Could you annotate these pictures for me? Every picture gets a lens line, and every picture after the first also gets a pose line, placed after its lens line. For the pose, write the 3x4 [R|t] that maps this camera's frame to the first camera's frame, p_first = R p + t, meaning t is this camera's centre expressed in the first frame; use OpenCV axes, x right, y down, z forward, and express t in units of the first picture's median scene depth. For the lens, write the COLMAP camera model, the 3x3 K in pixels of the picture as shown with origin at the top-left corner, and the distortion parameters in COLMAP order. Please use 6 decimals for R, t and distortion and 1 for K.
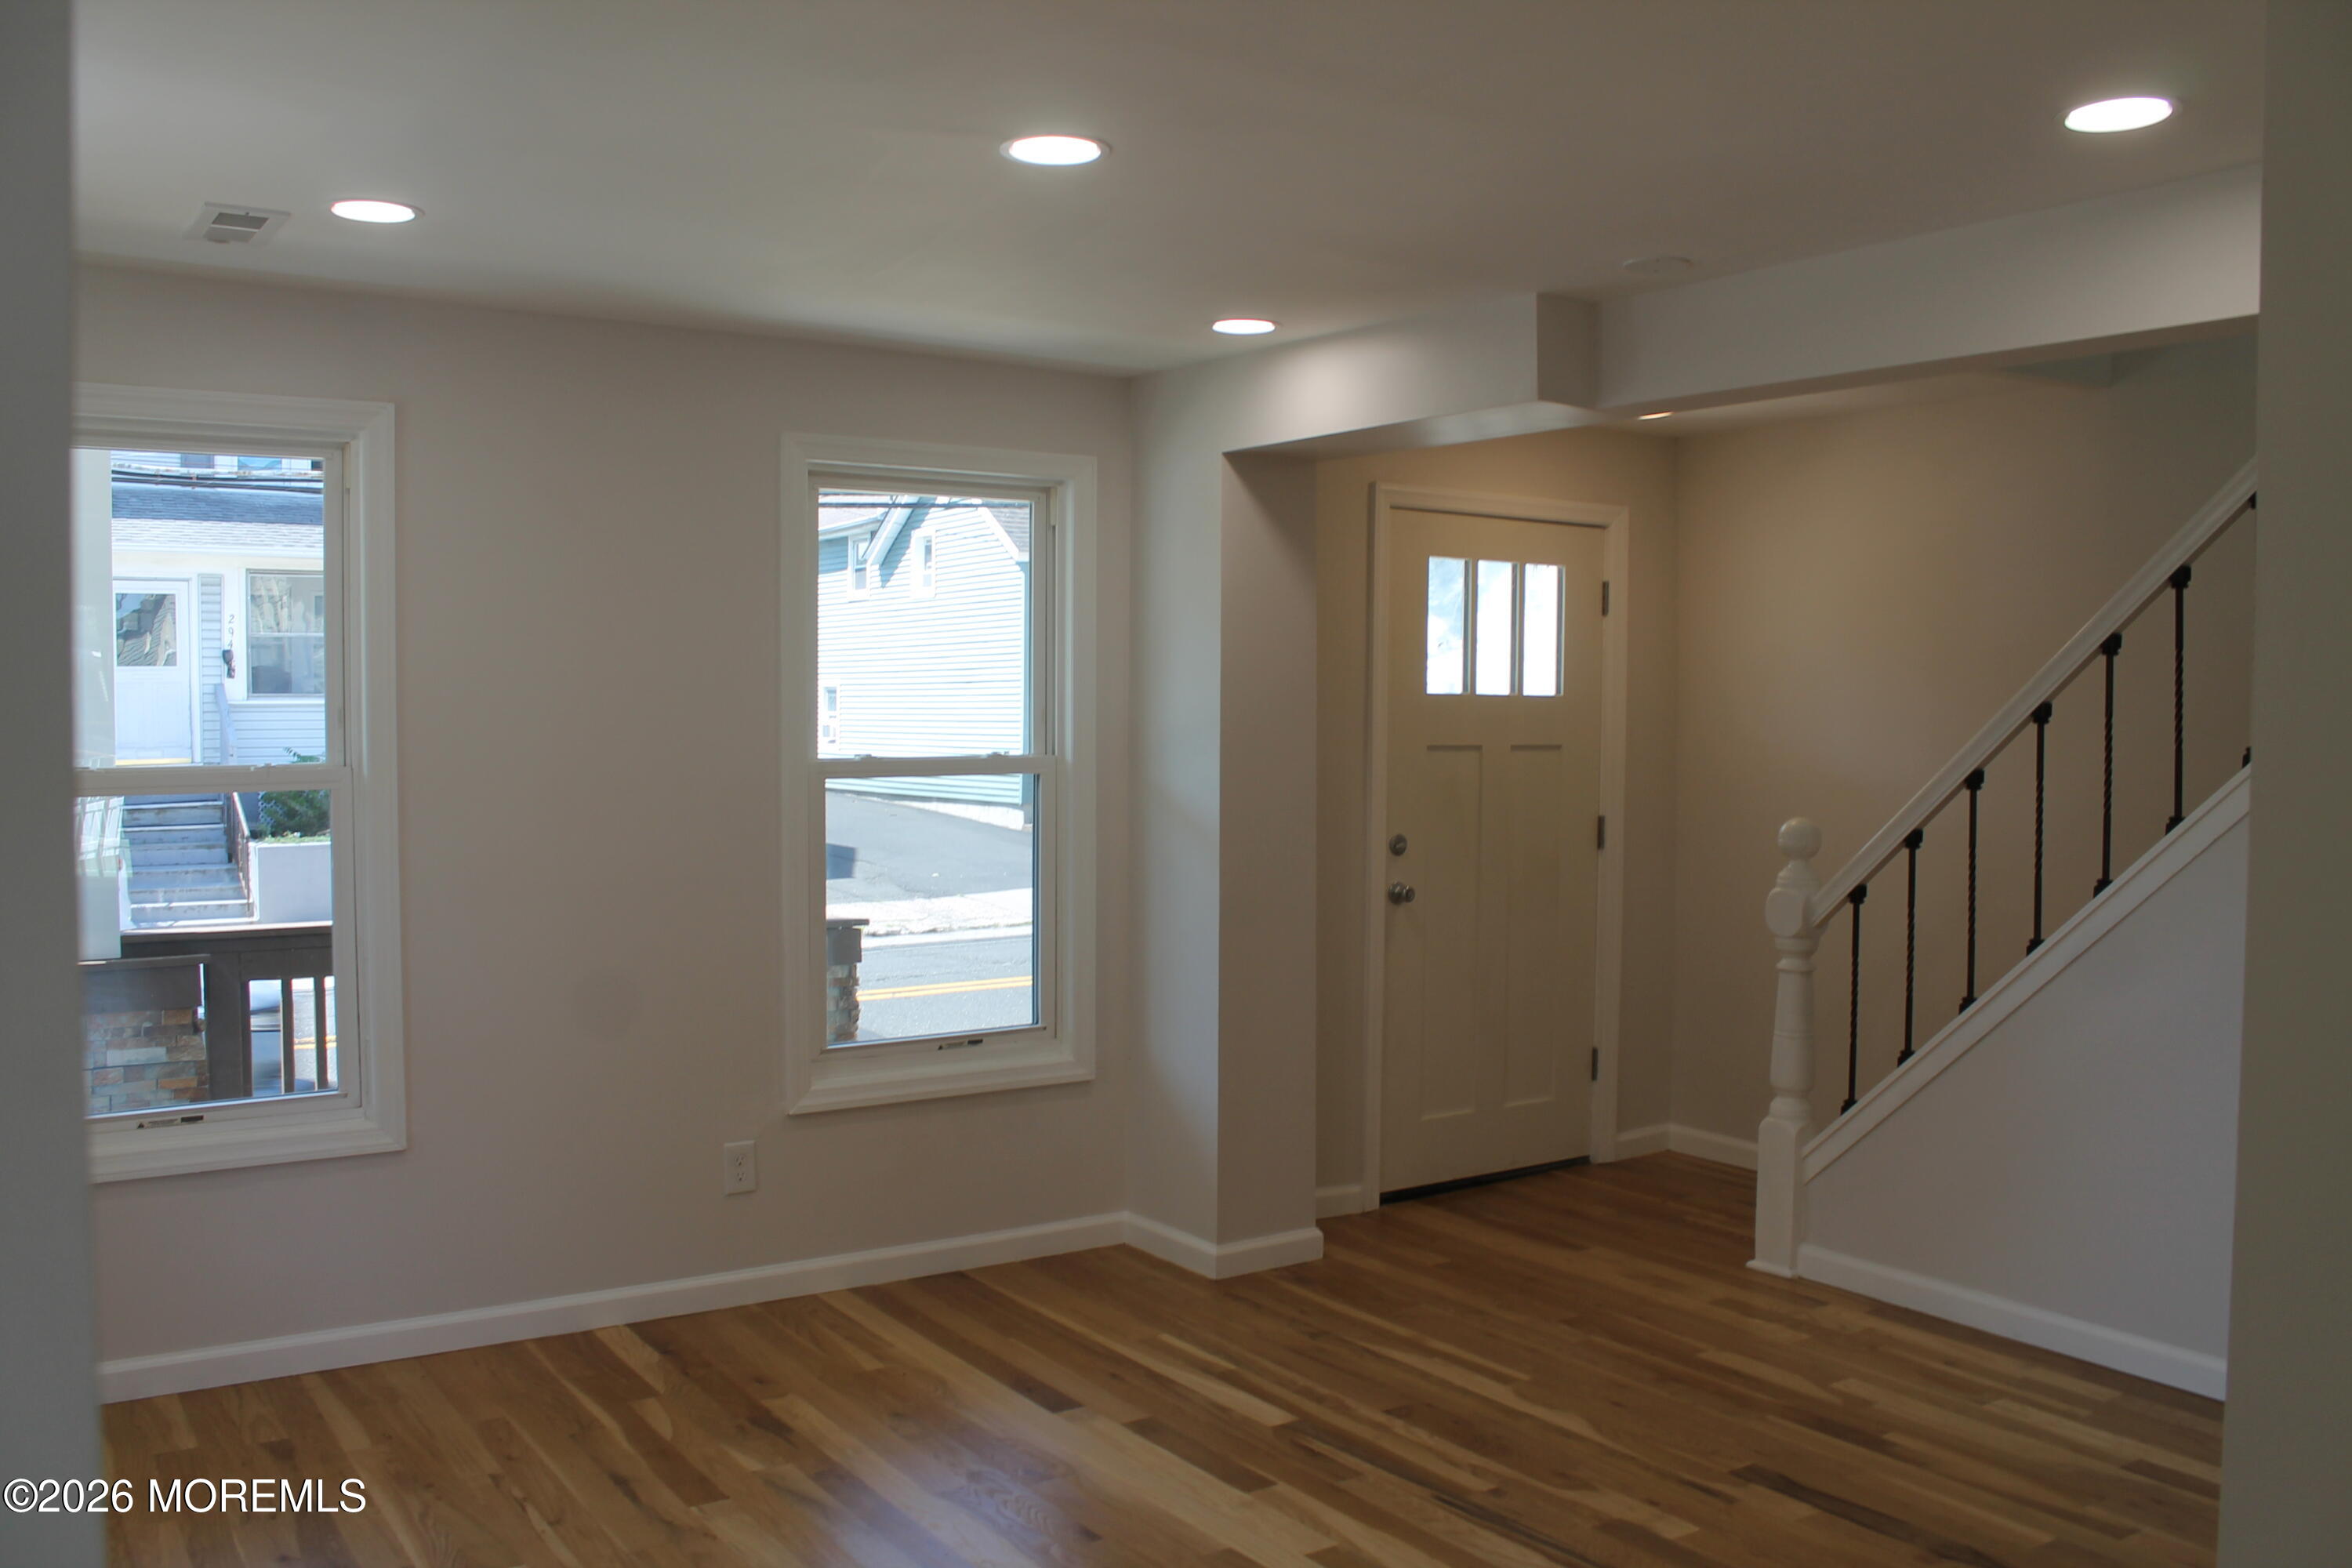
lens RADIAL K [[1996.2, 0, 1165.4], [0, 1996.2, 793.2], [0, 0, 1]] dist [-0.175642, 0.168269]
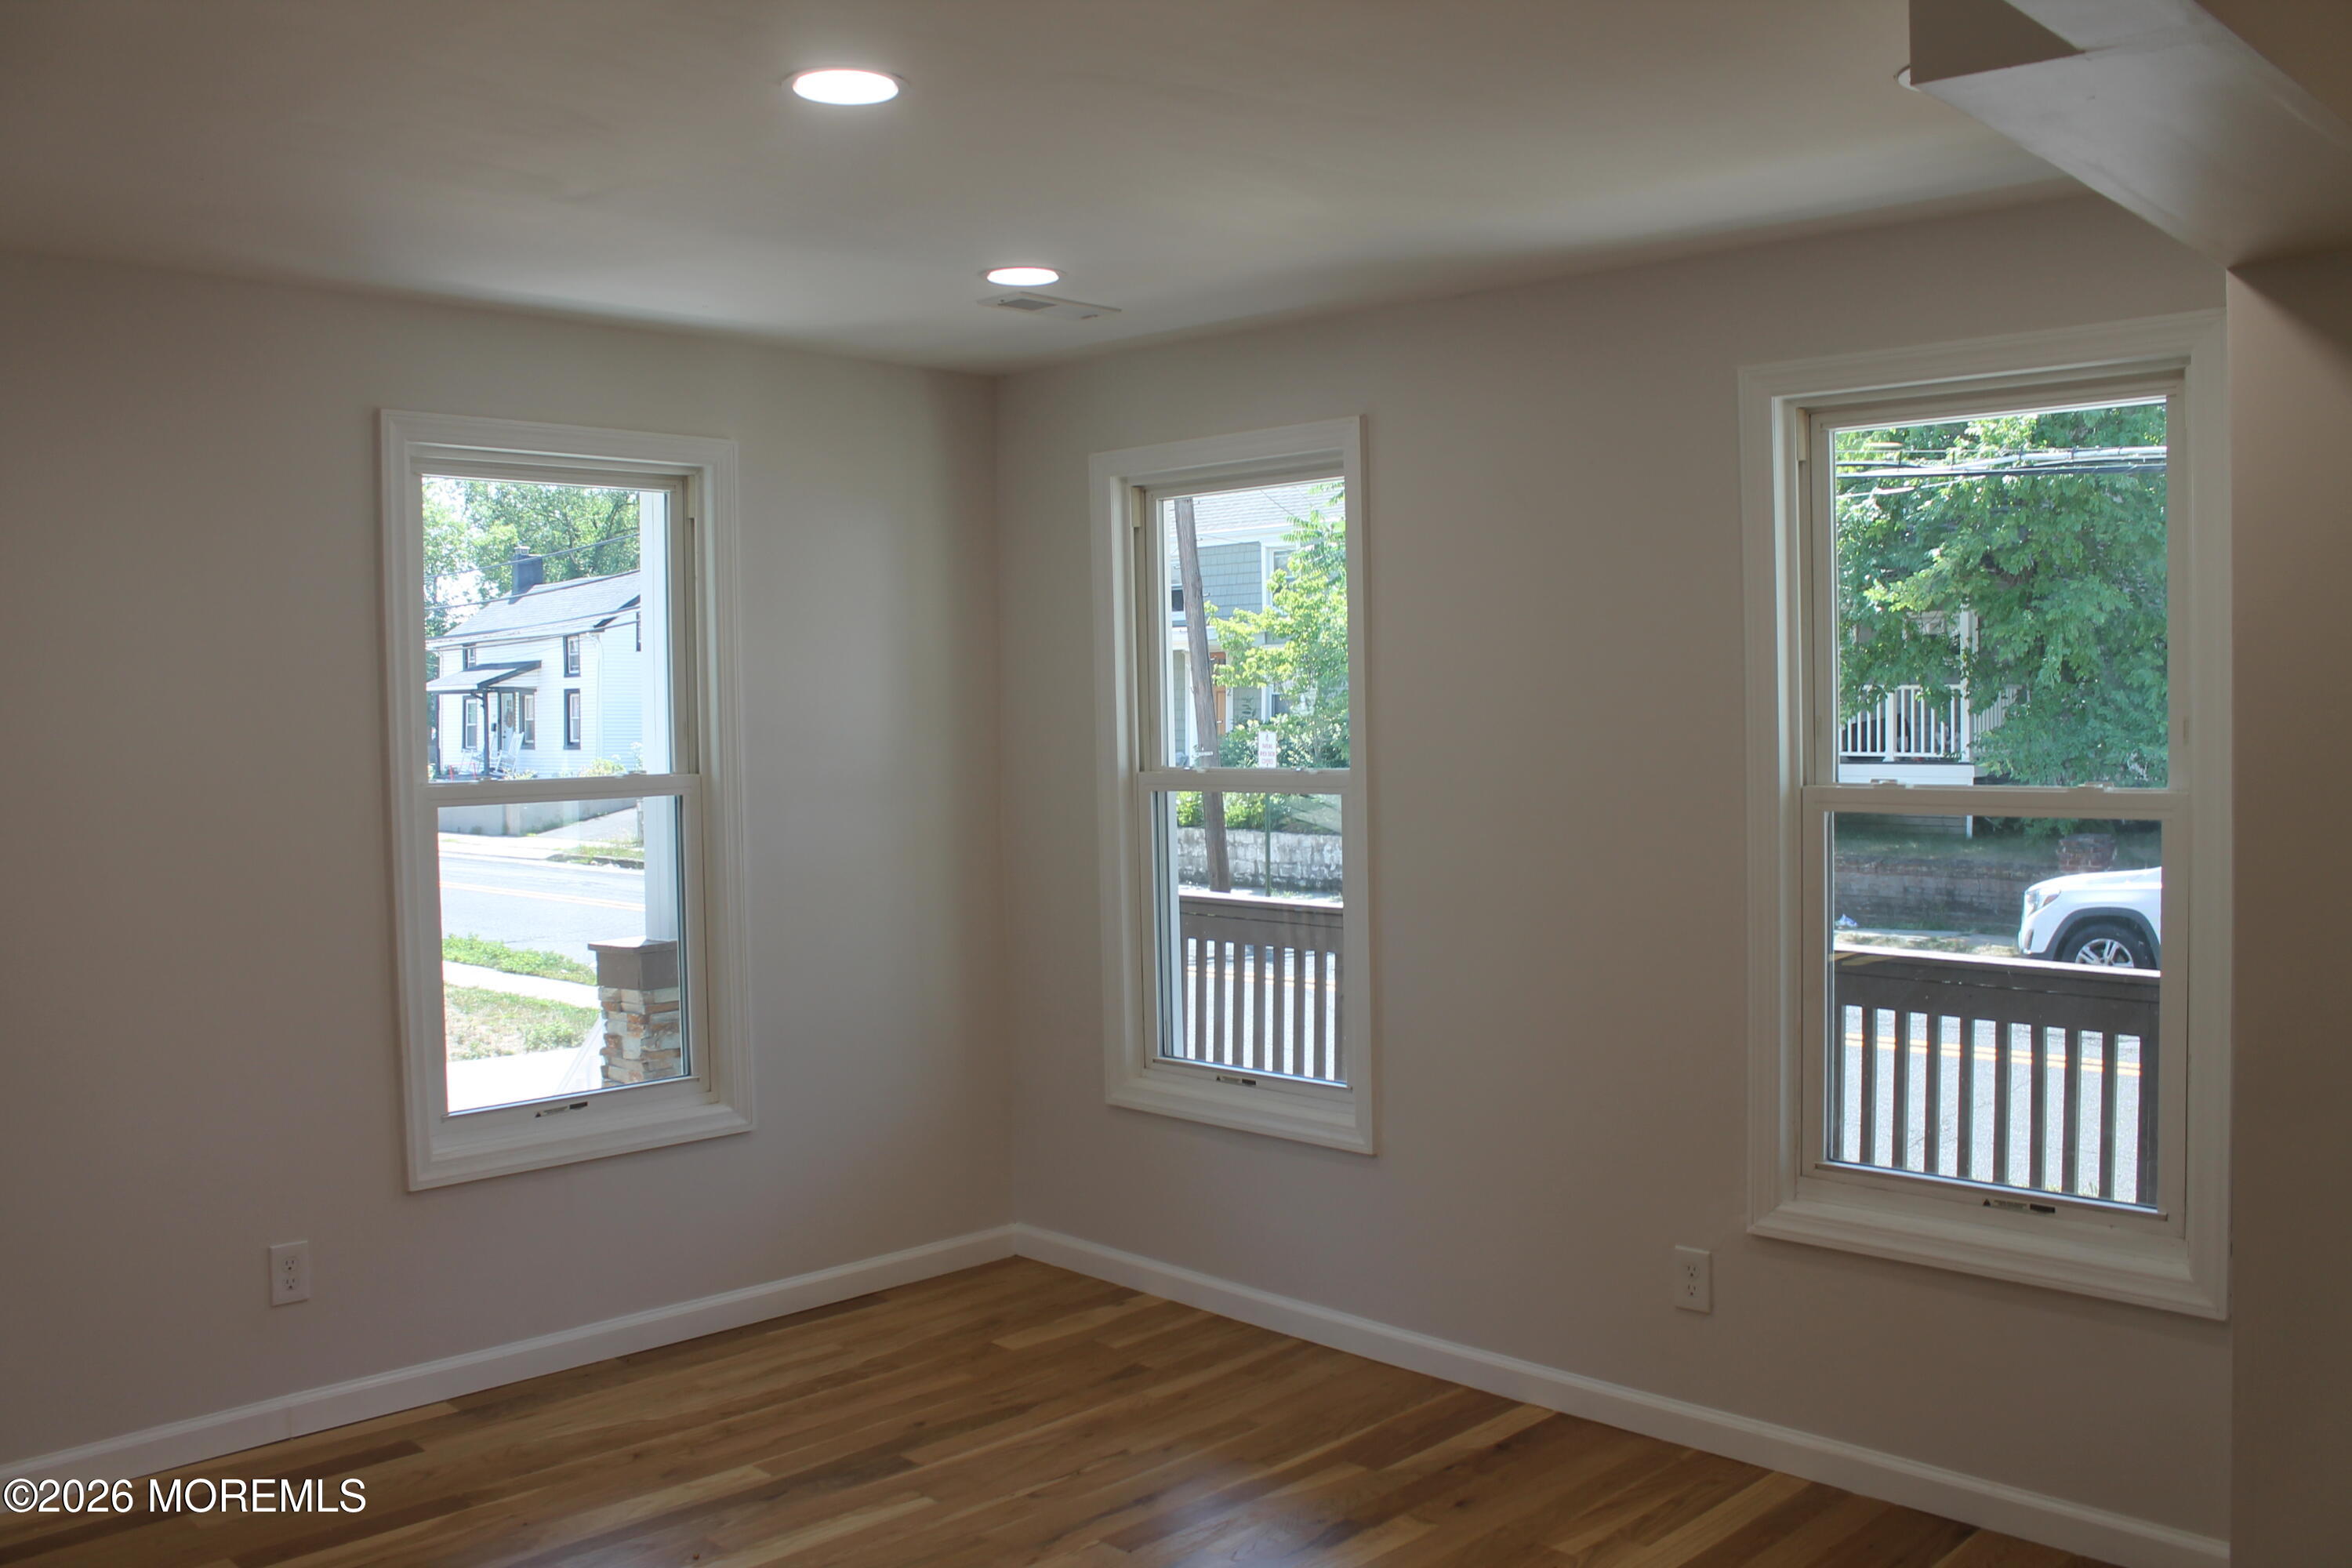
lens RADIAL K [[1996.2, 0, 1165.4], [0, 1996.2, 793.2], [0, 0, 1]] dist [-0.175642, 0.168269]
pose [[0.187063, 0.039930, -0.981536, 0.586204], [-0.036054, 0.998779, 0.033760, -0.033324], [0.981686, 0.029073, 0.188274, 0.696425]]
